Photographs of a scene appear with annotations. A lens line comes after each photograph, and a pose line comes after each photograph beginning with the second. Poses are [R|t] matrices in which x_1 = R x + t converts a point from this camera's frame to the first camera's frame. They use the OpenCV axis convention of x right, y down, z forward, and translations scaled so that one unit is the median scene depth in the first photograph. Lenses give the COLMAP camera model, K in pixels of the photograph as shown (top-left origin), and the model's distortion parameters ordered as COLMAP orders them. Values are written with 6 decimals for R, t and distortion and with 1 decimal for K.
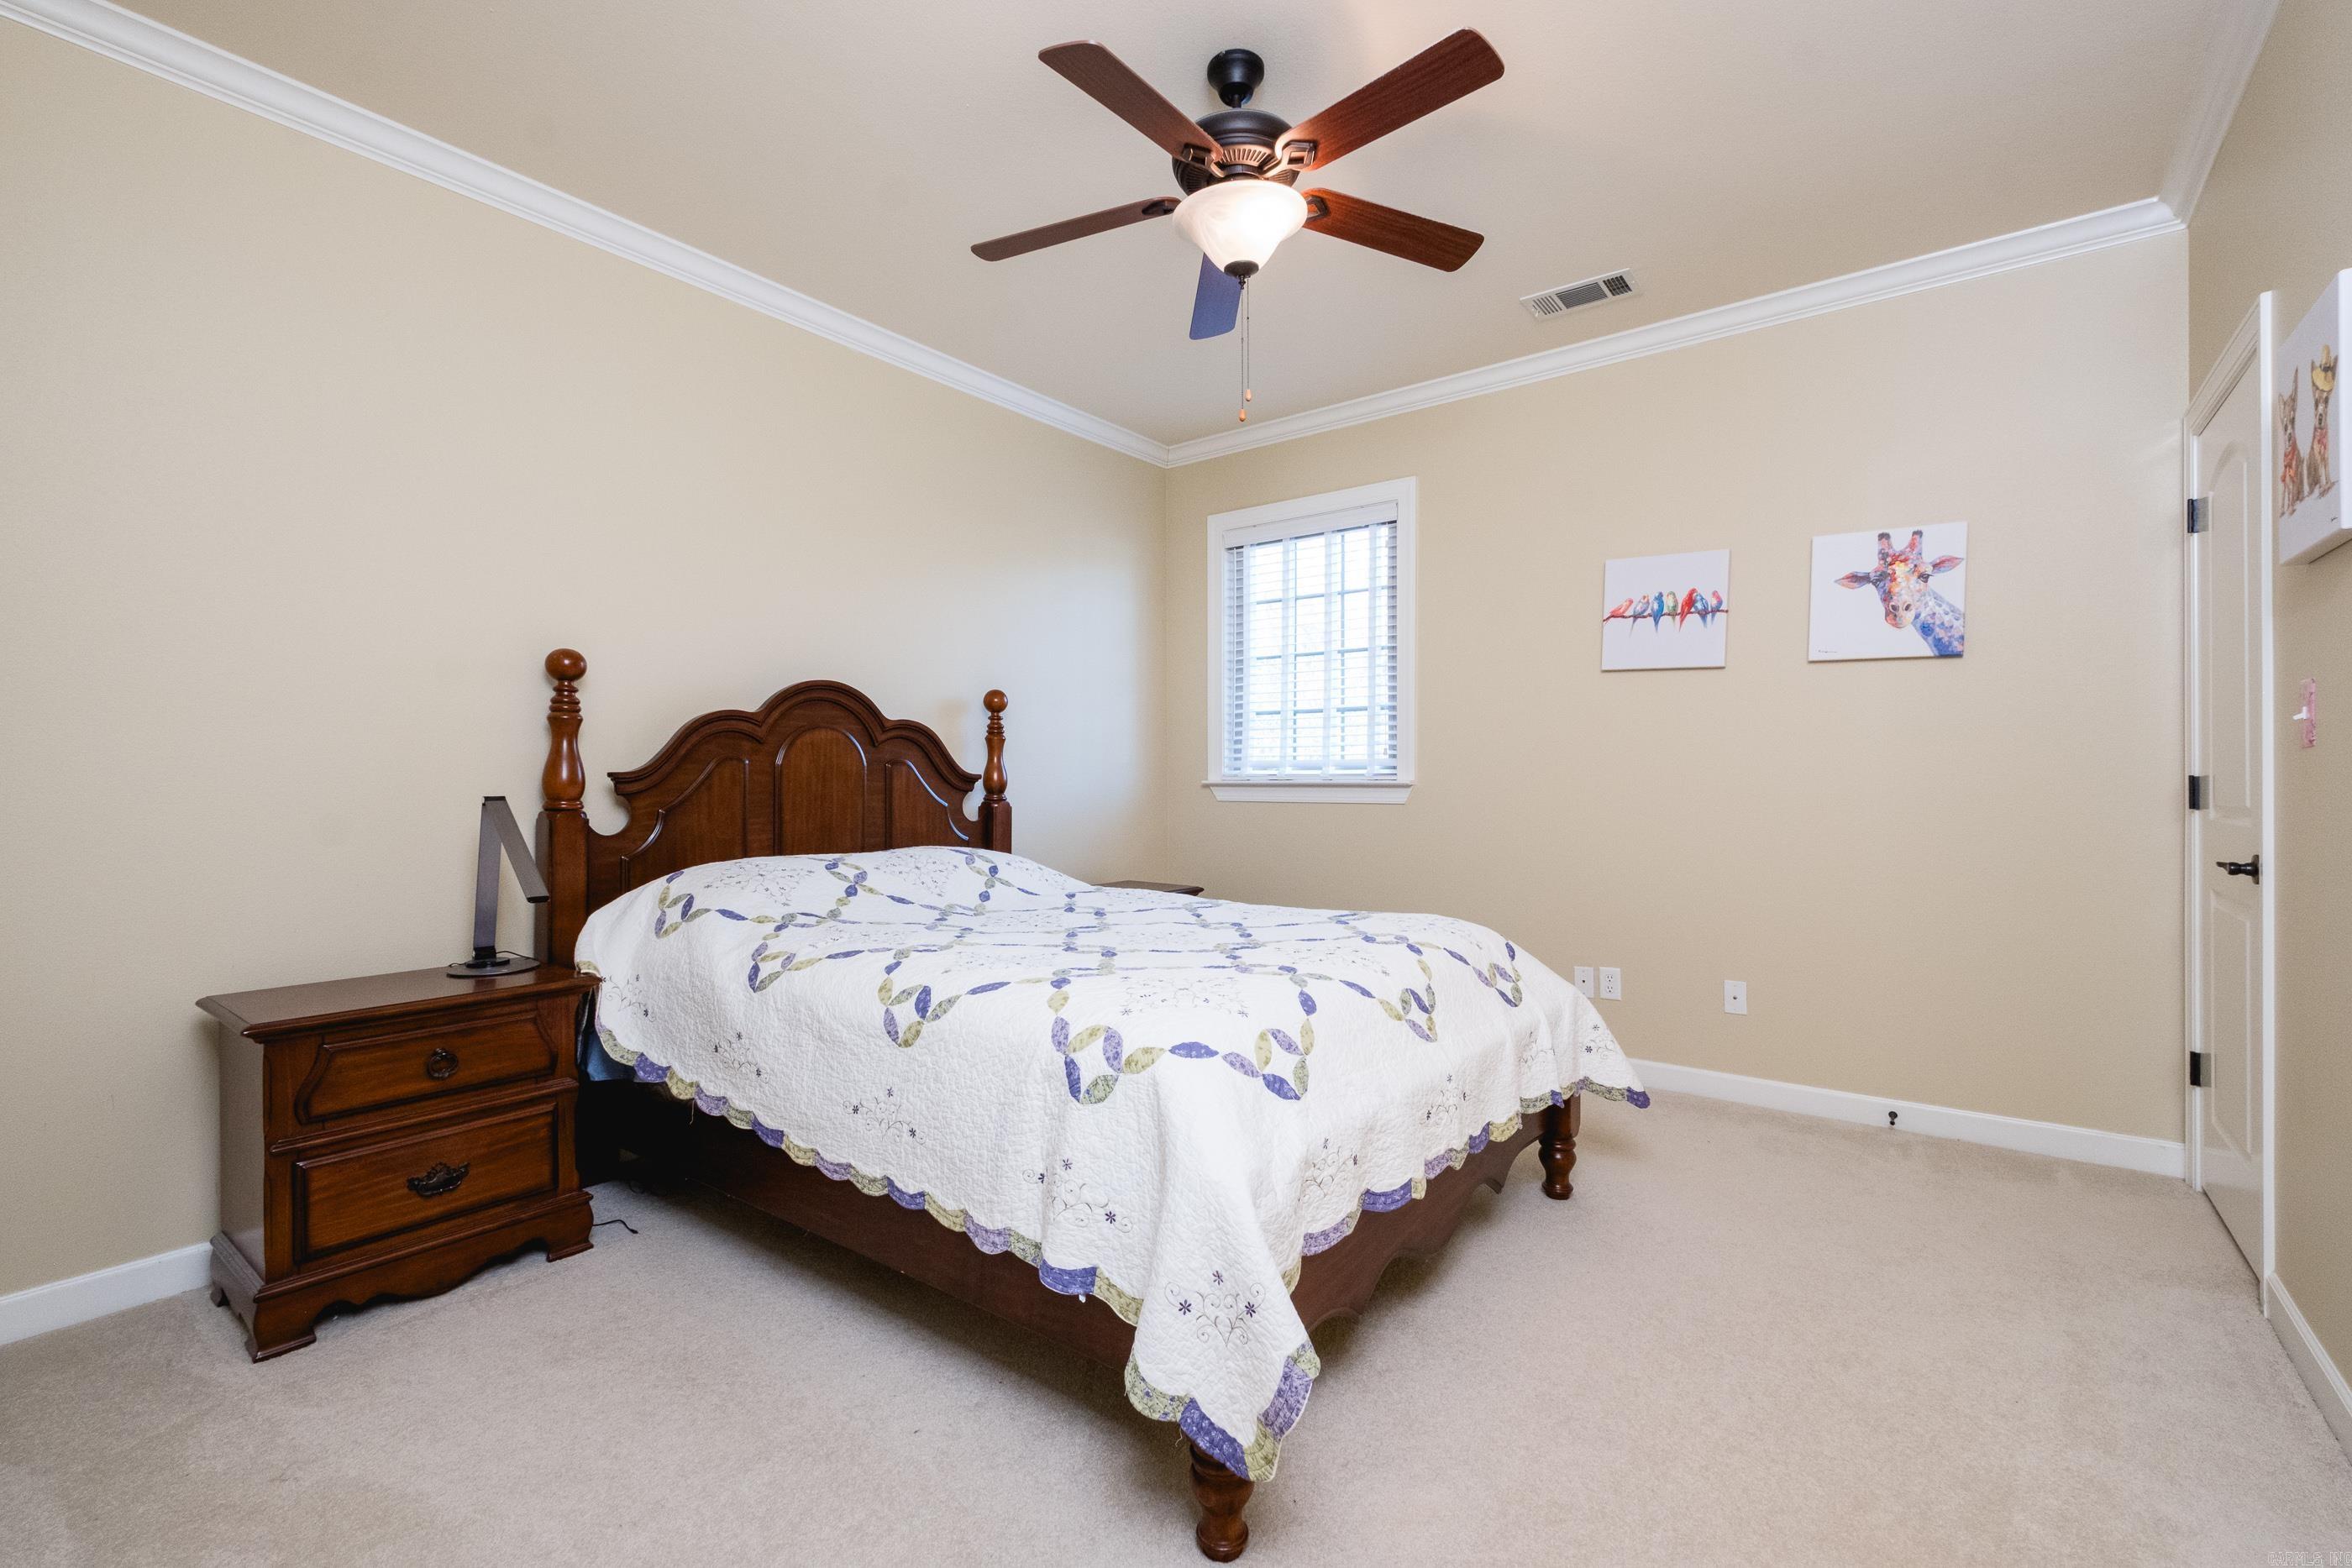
lens RADIAL K [[1024.8, 0, 1159.3], [0, 1024.8, 786.0], [0, 0, 1]] dist [0.008272, -0.004182]
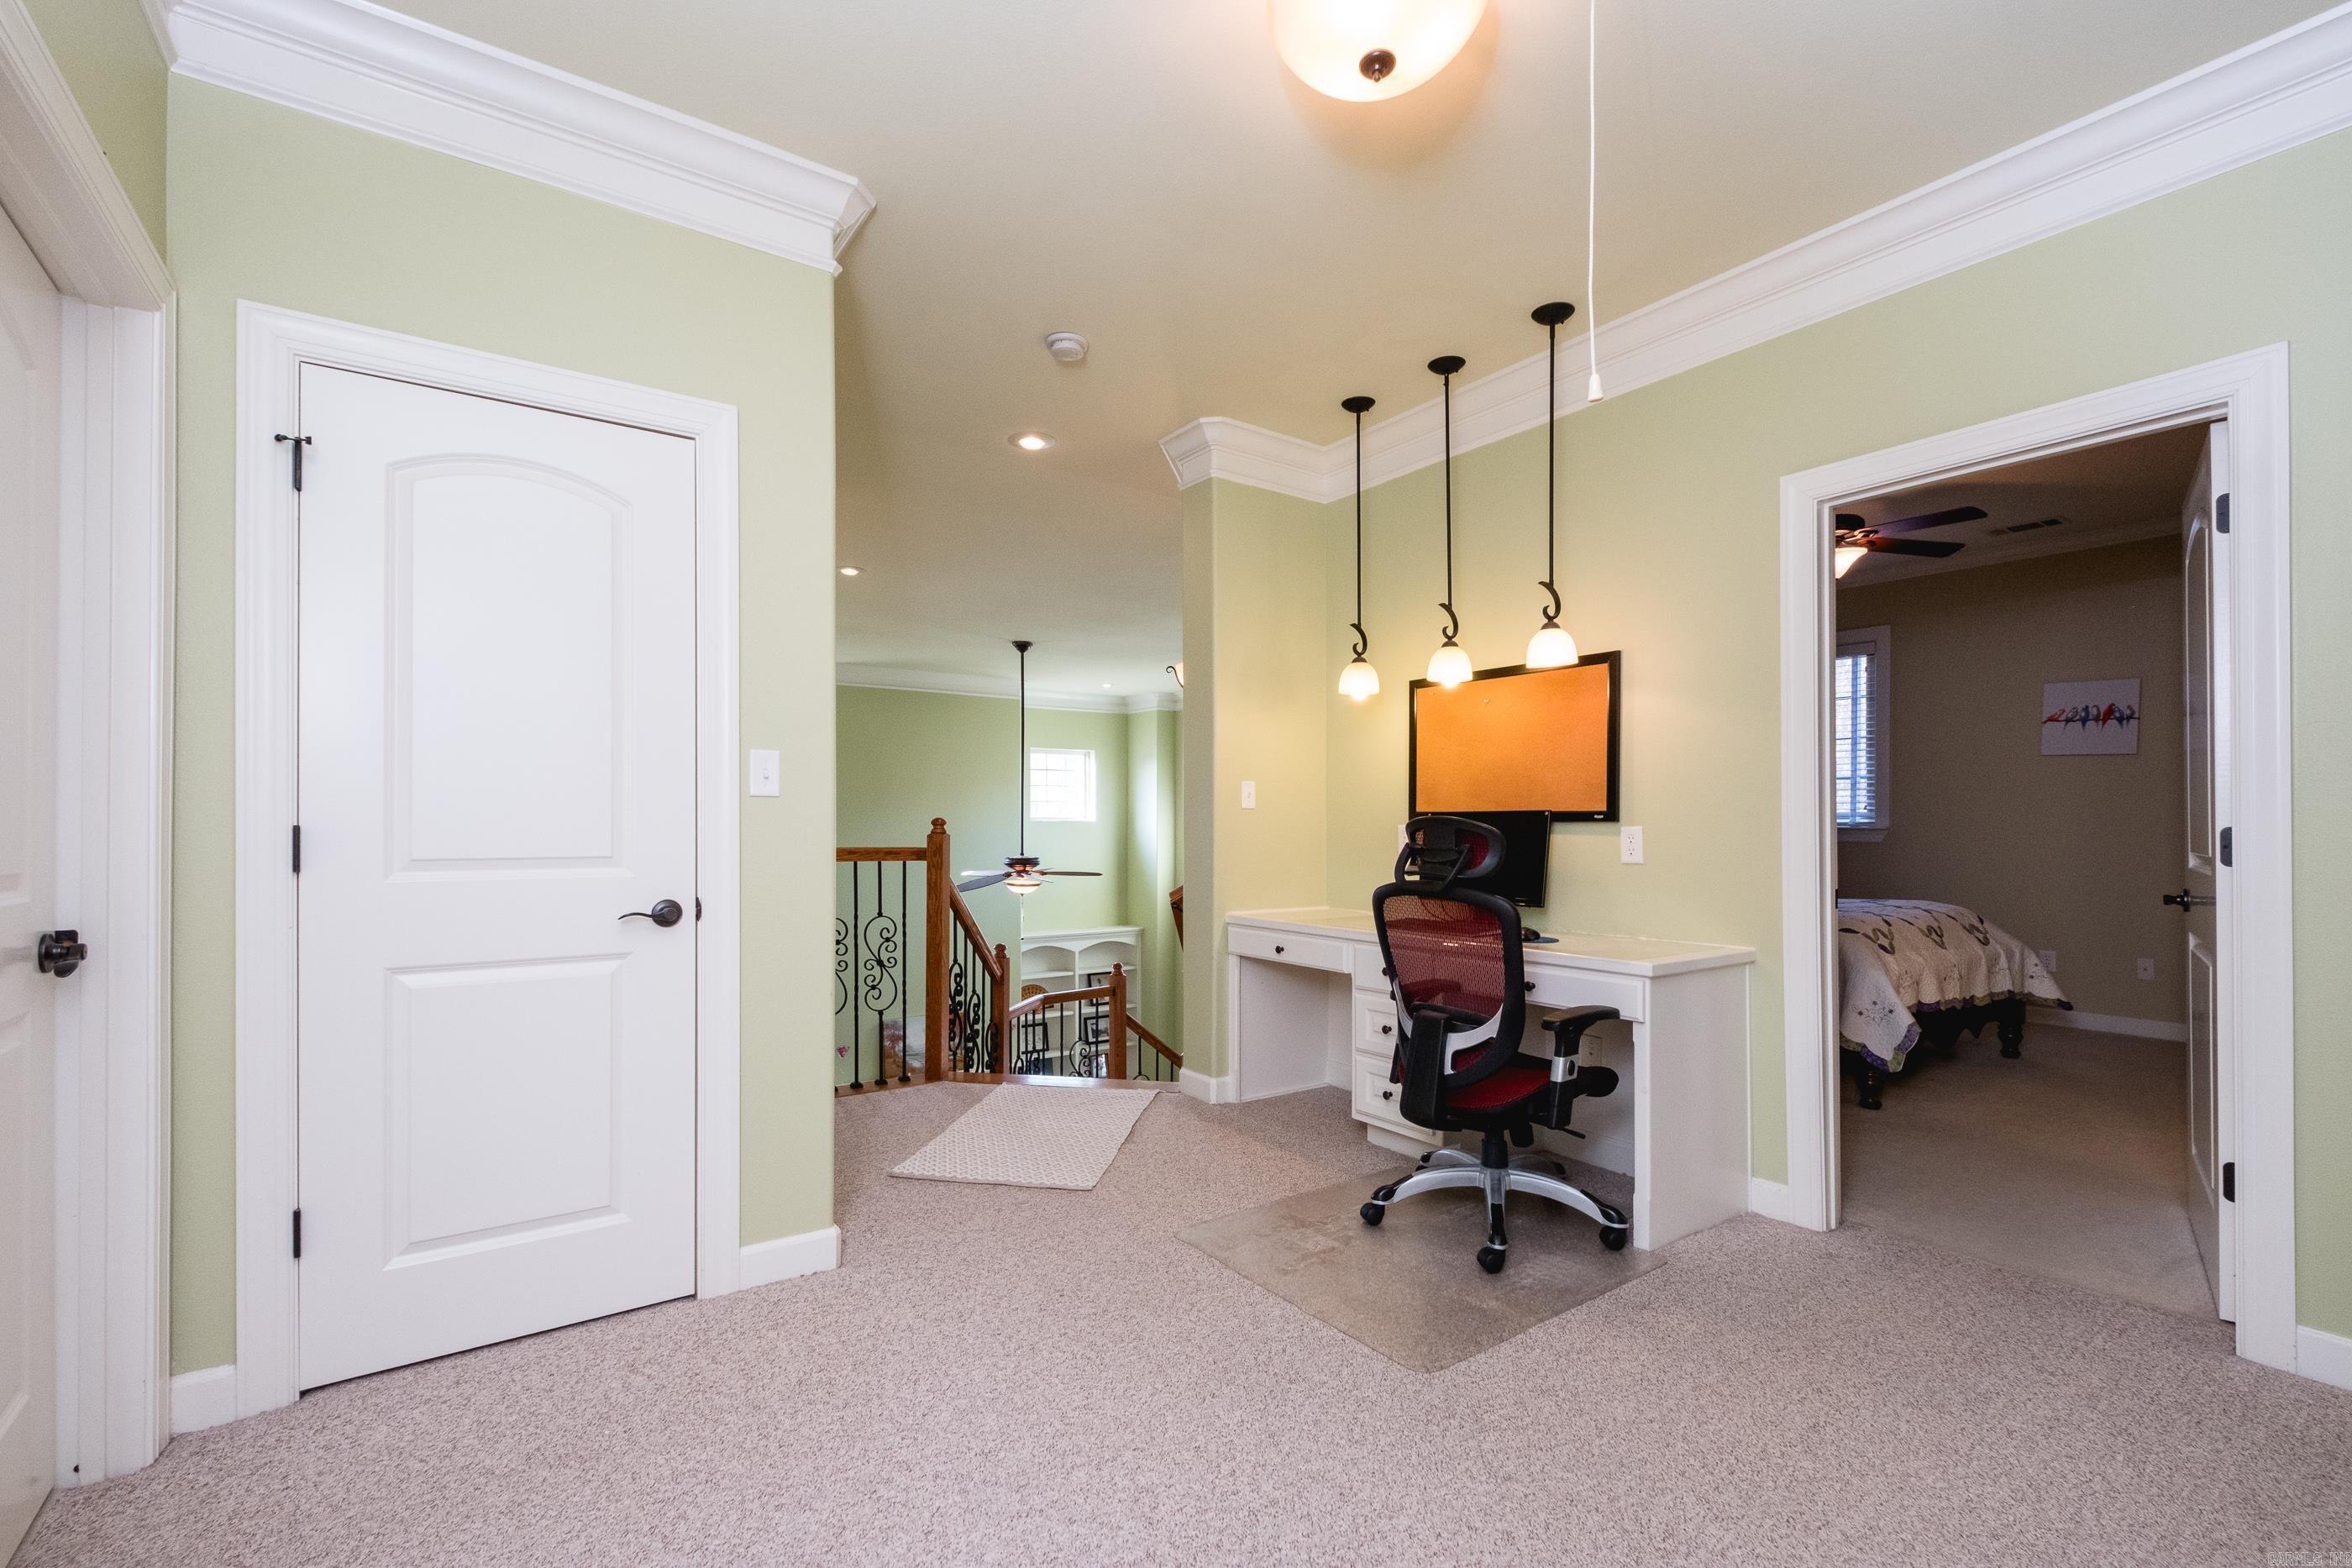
lens RADIAL K [[1024.8, 0, 1163.9], [0, 1024.8, 816.4], [0, 0, 1]] dist [0.008272, -0.004182]
pose [[0.954974, 0.003514, -0.296667, -0.383793], [-0.007424, 0.999900, -0.012056, 0.005821], [0.296595, 0.013716, 0.954905, -0.902771]]
